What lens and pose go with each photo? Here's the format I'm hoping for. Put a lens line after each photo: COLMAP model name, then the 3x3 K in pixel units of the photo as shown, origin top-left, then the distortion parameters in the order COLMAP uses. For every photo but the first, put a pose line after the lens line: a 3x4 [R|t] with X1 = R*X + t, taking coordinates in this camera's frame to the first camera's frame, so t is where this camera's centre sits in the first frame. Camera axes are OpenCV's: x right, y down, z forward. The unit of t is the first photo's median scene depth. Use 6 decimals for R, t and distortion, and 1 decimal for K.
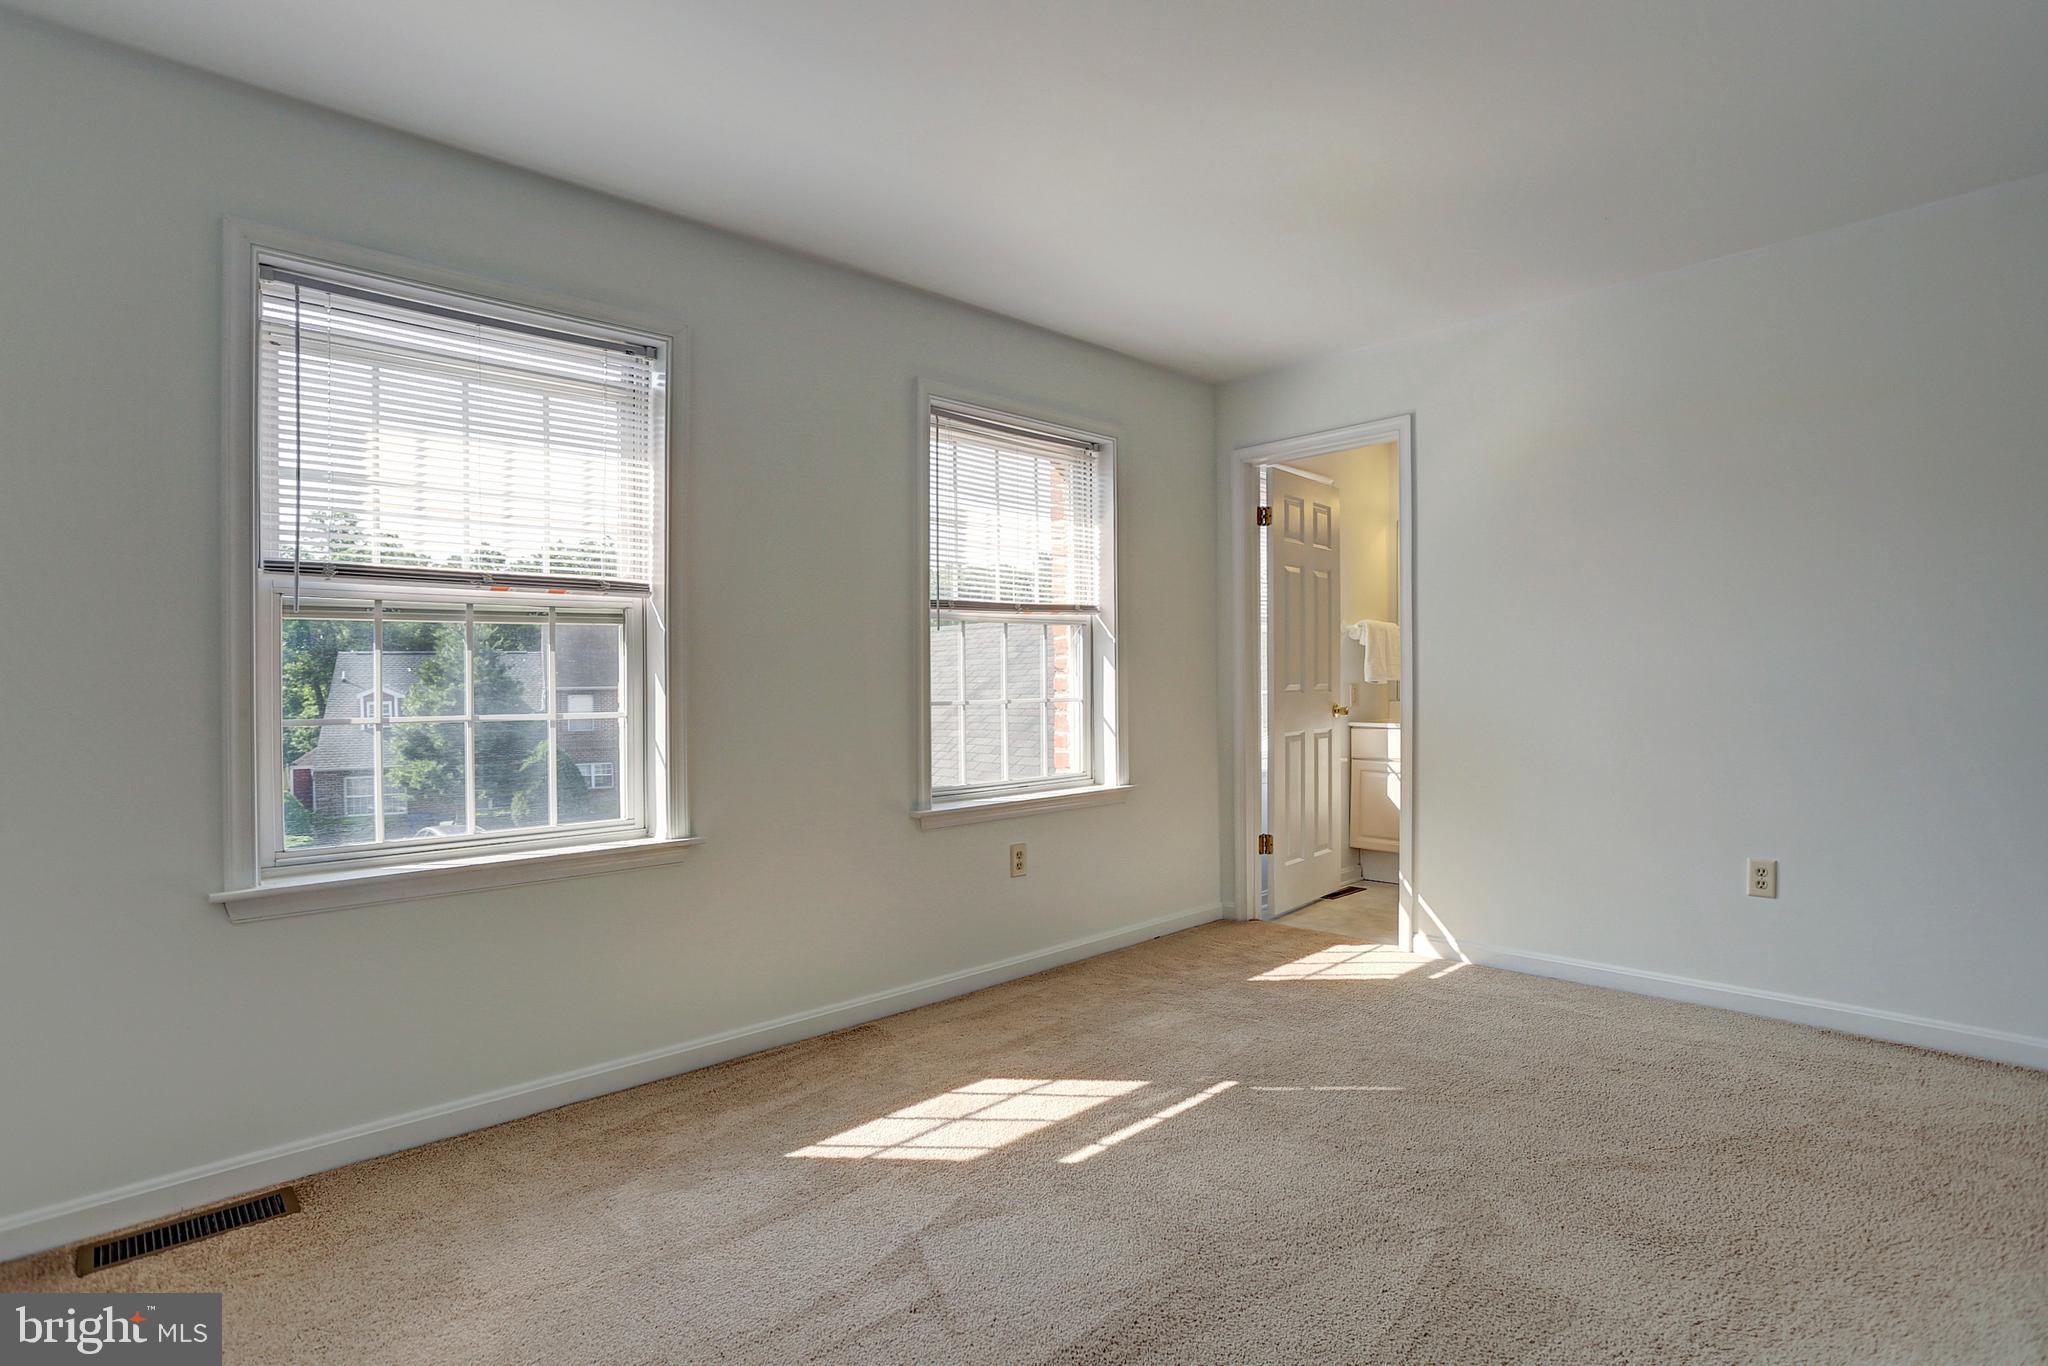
lens RADIAL K [[1011.2, 0, 1012.7], [0, 1011.2, 671.8], [0, 0, 1]] dist [-0.076030, 0.031435]
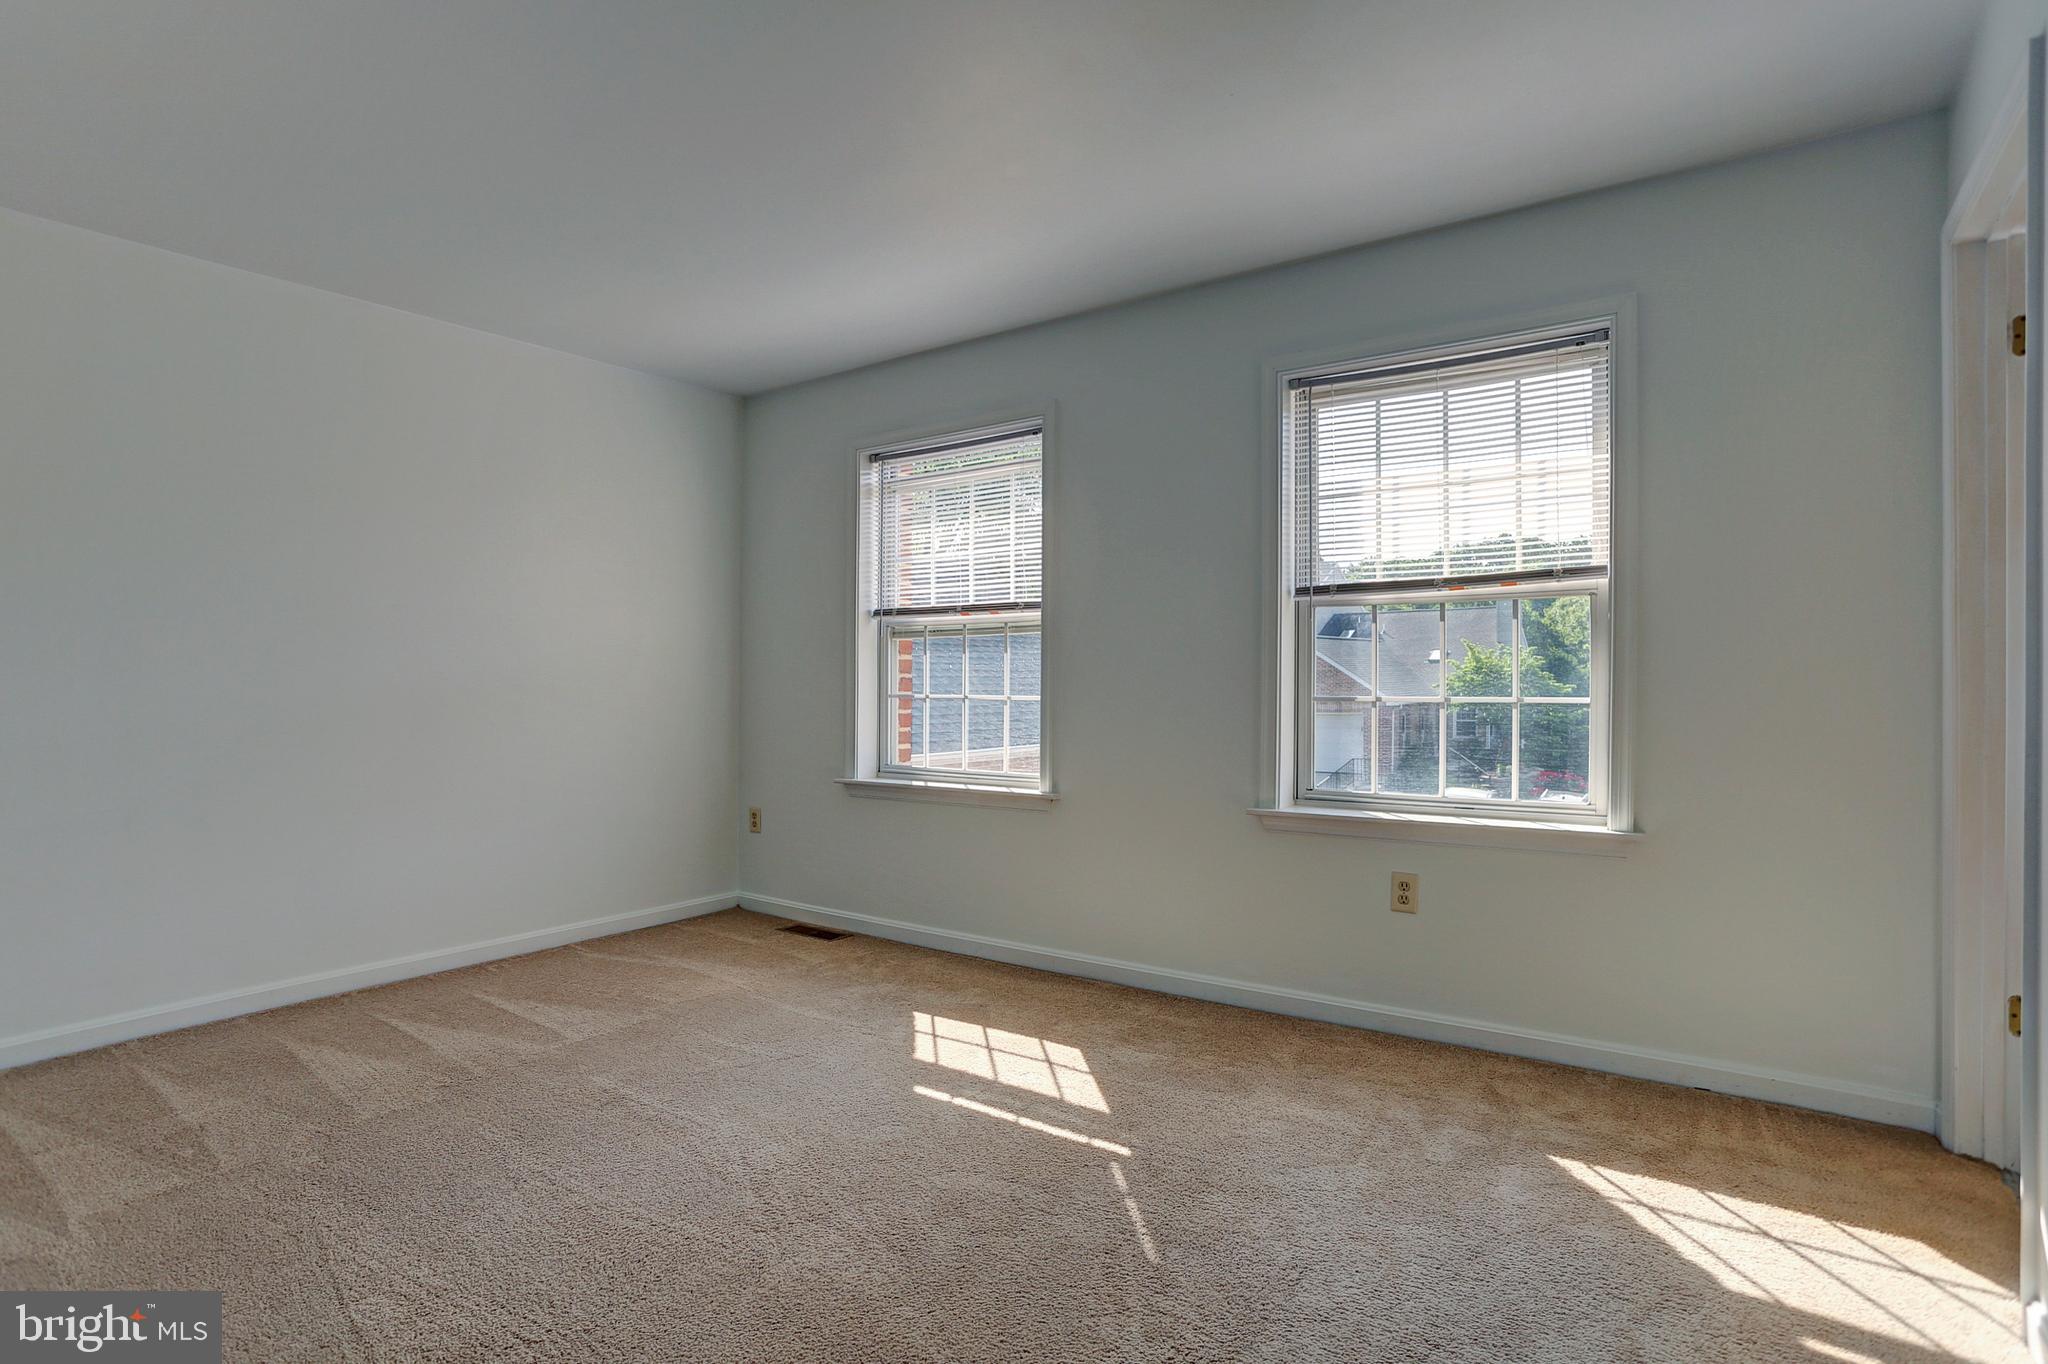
lens RADIAL K [[1011.2, 0, 1012.7], [0, 1011.2, 670.8], [0, 0, 1]] dist [-0.076030, 0.031435]
pose [[0.198856, 0.009163, -0.979986, 0.889367], [0.015812, 0.999796, 0.012557, -0.012126], [0.979901, -0.017992, 0.198671, 0.637161]]
